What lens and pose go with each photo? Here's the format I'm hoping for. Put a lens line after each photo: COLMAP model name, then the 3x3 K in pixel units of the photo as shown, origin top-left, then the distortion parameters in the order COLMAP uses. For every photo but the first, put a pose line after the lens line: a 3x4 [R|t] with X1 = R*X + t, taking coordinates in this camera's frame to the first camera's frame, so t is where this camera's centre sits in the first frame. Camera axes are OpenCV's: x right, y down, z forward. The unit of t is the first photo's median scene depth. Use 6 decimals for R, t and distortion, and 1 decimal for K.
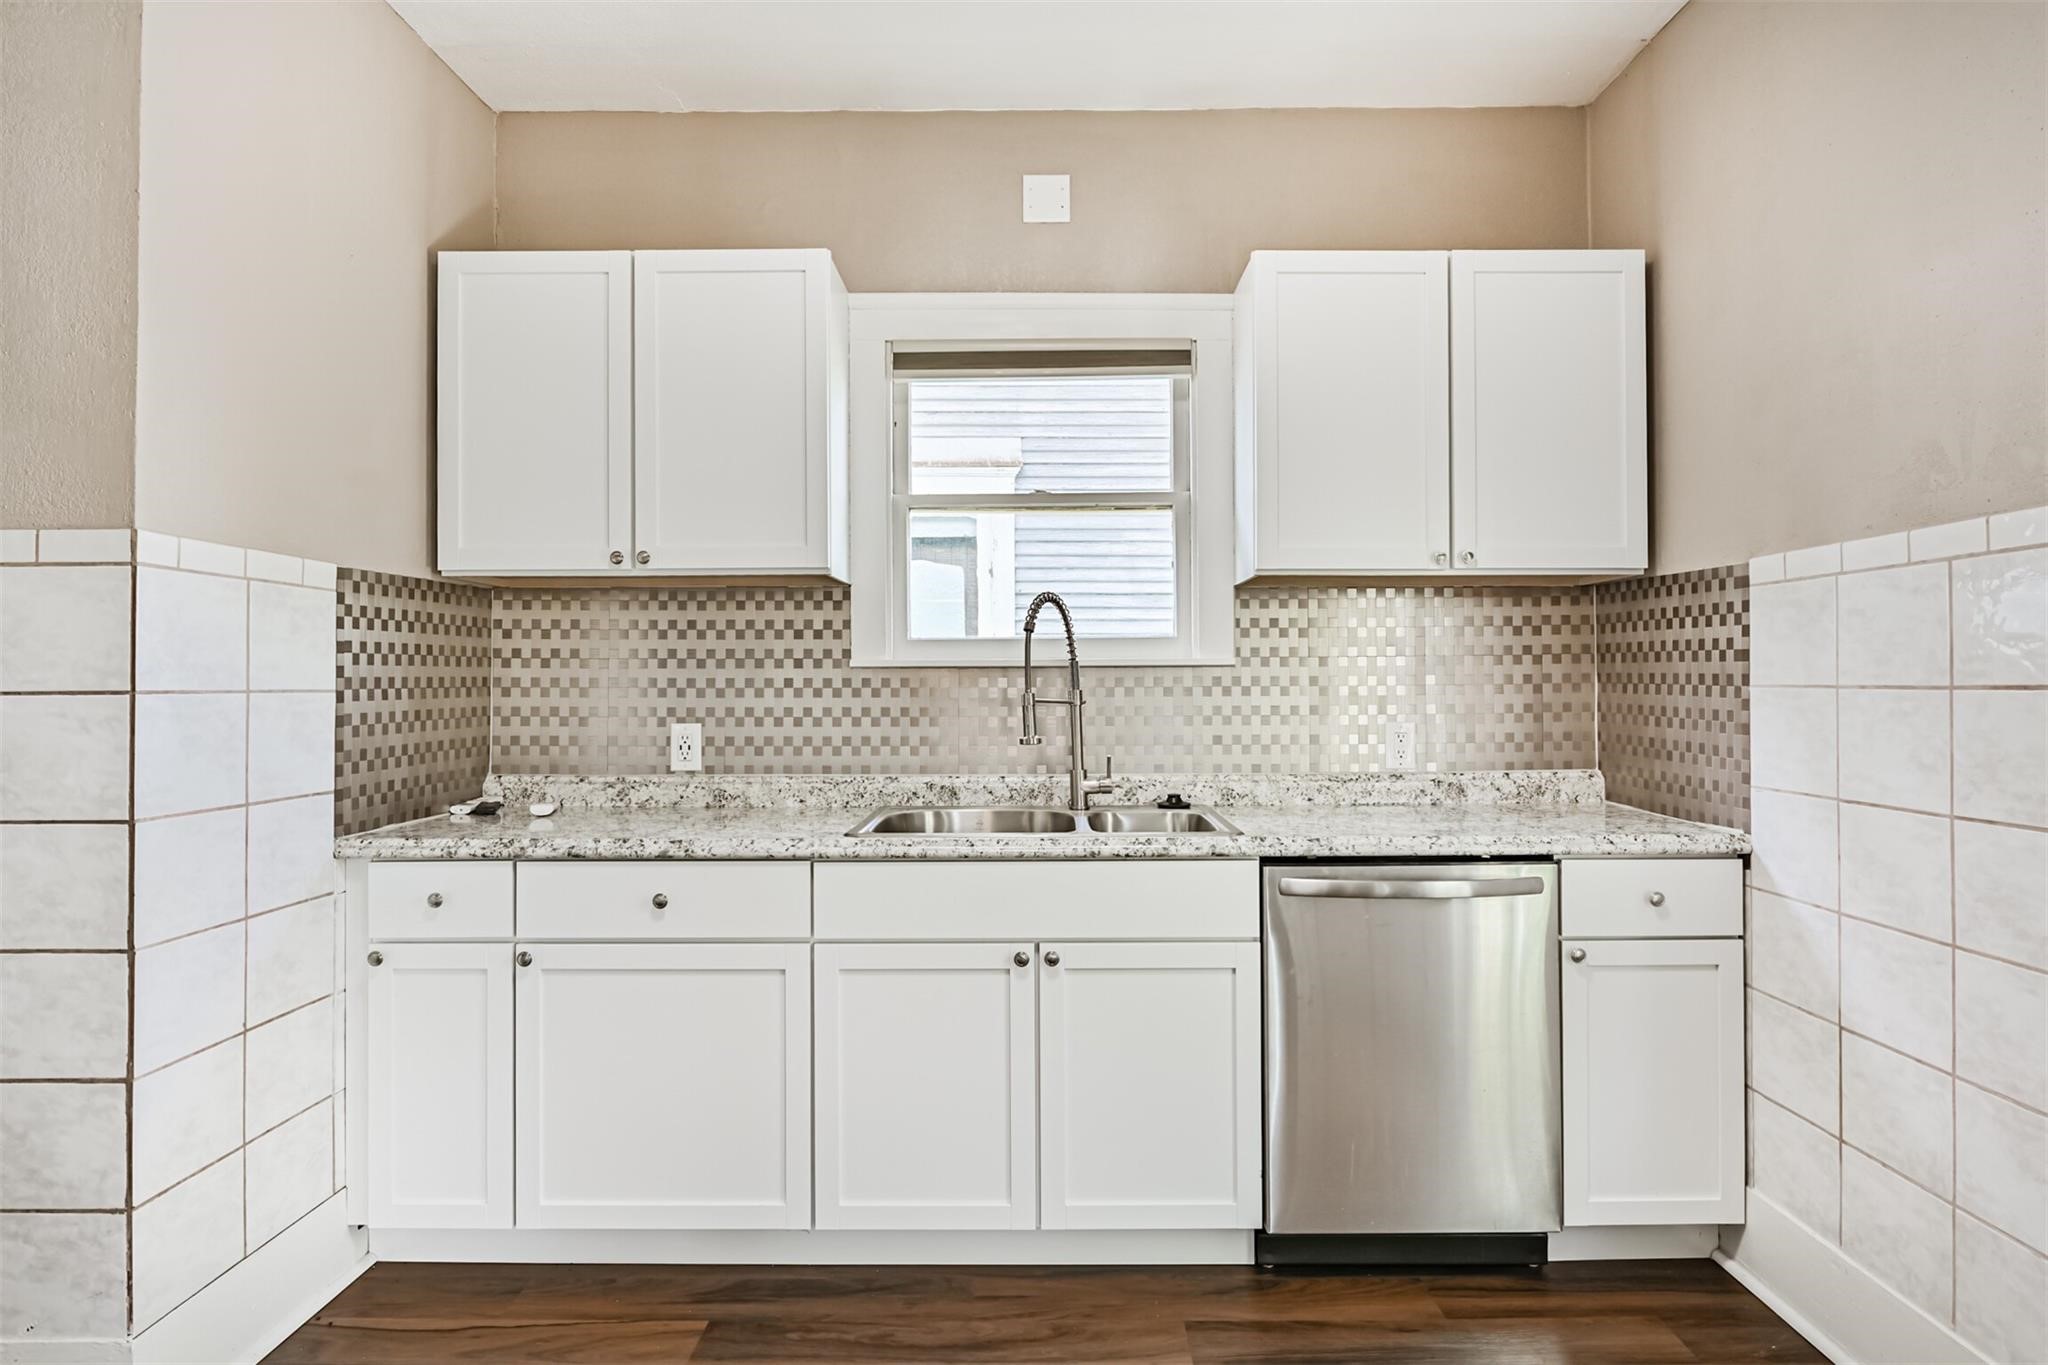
lens RADIAL K [[1123.8, 0, 1033.5], [0, 1123.8, 666.1], [0, 0, 1]] dist [-0.014546, 0.001106]
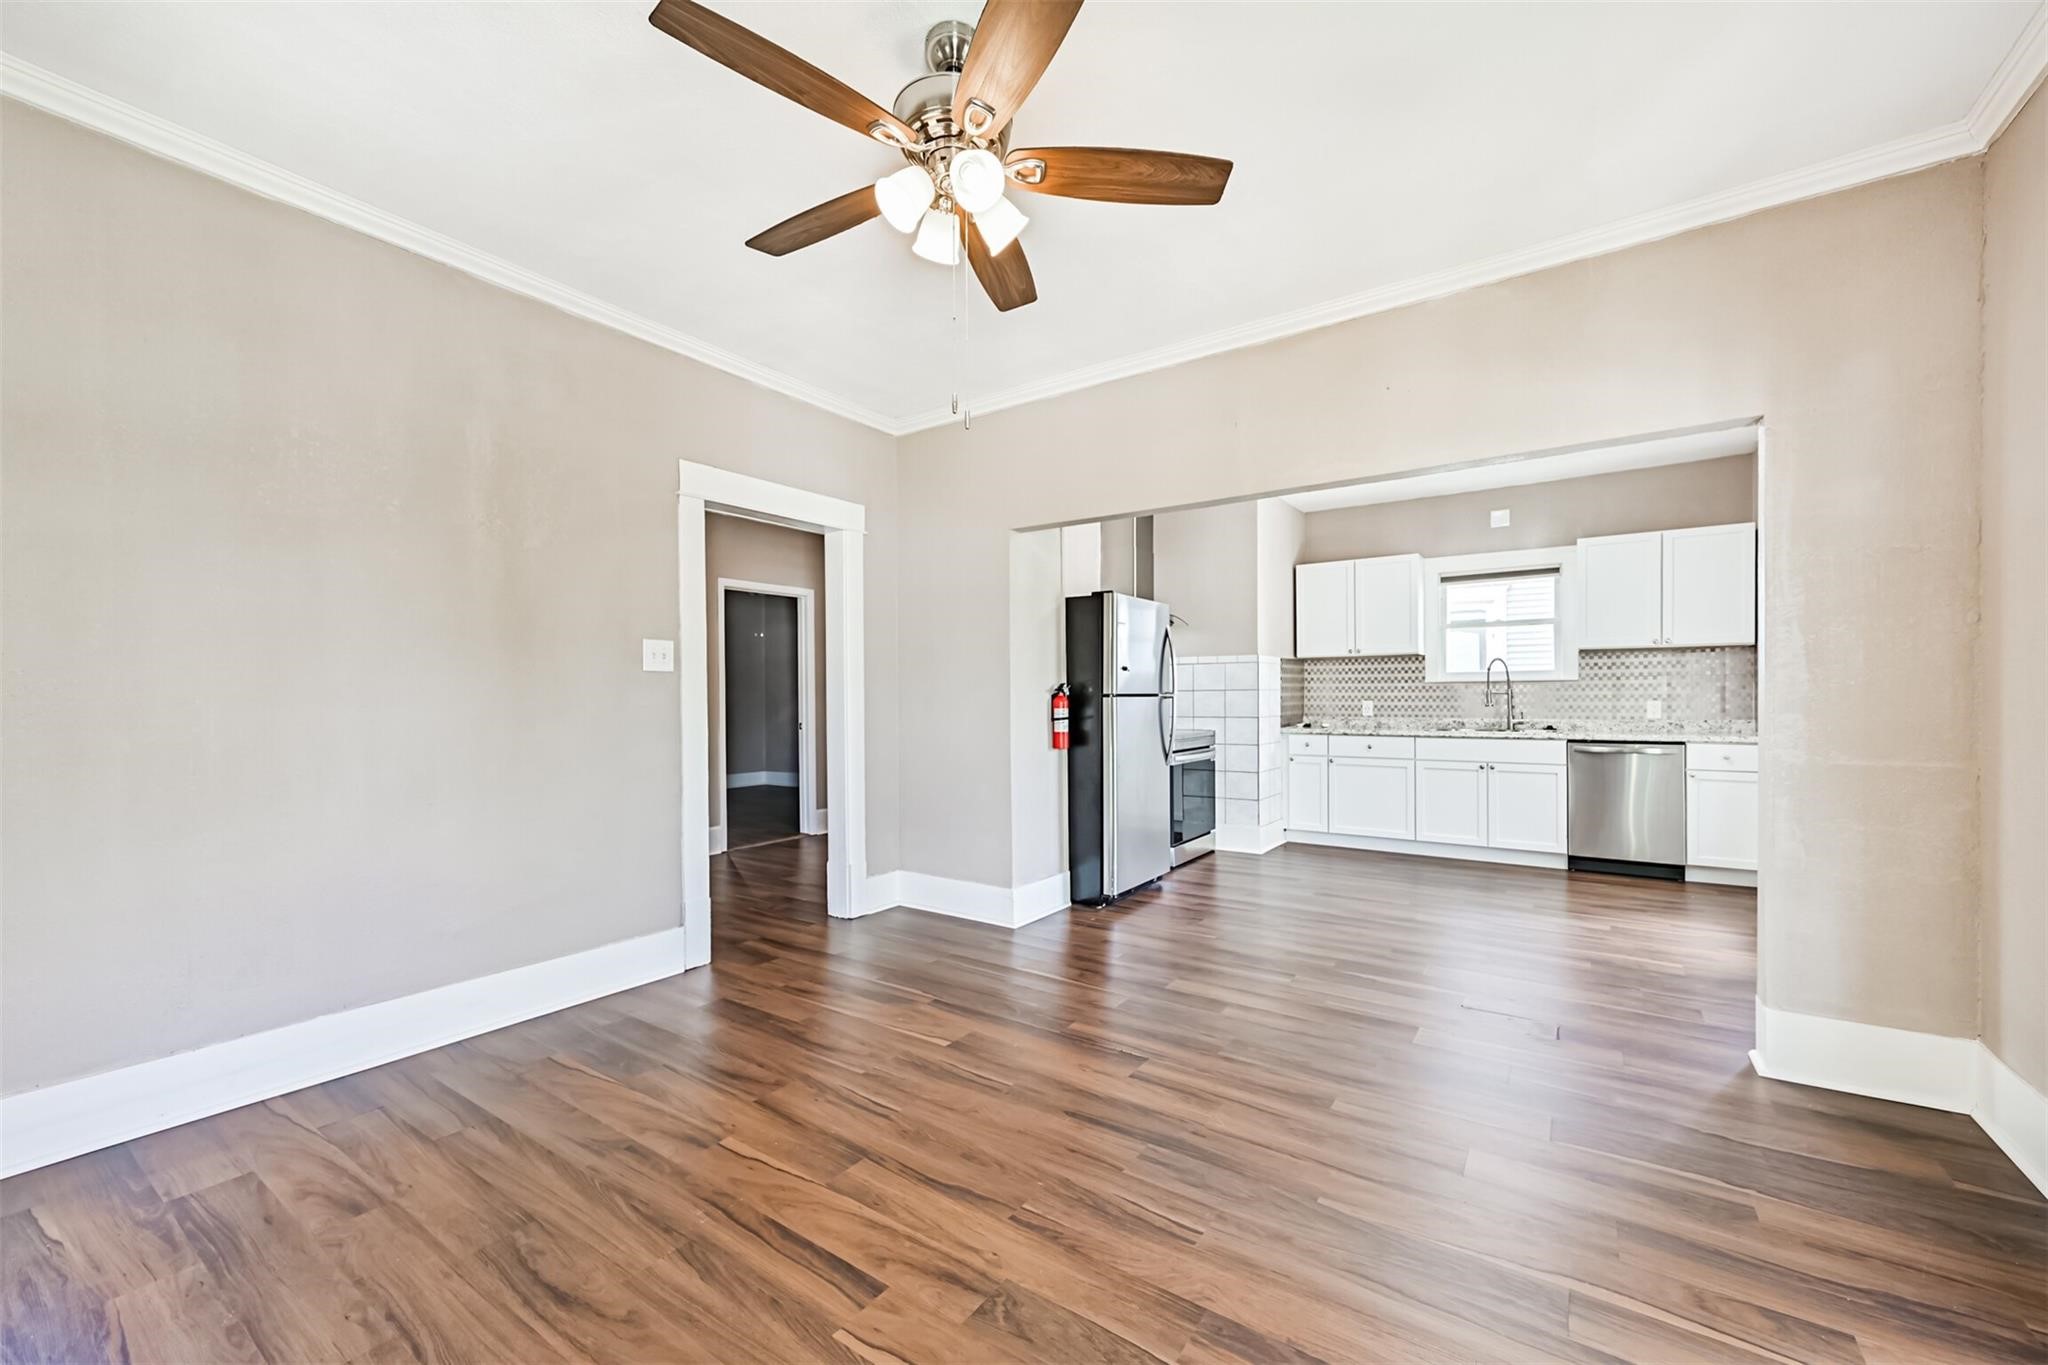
lens RADIAL K [[814.9, 0, 1023.9], [0, 814.9, 698.5], [0, 0, 1]] dist [0.008512, -0.000210]
pose [[0.826948, -0.000046, -0.562278, 0.202679], [0.011816, 0.999781, 0.017295, -0.007246], [0.562154, -0.020946, 0.826767, -1.604759]]
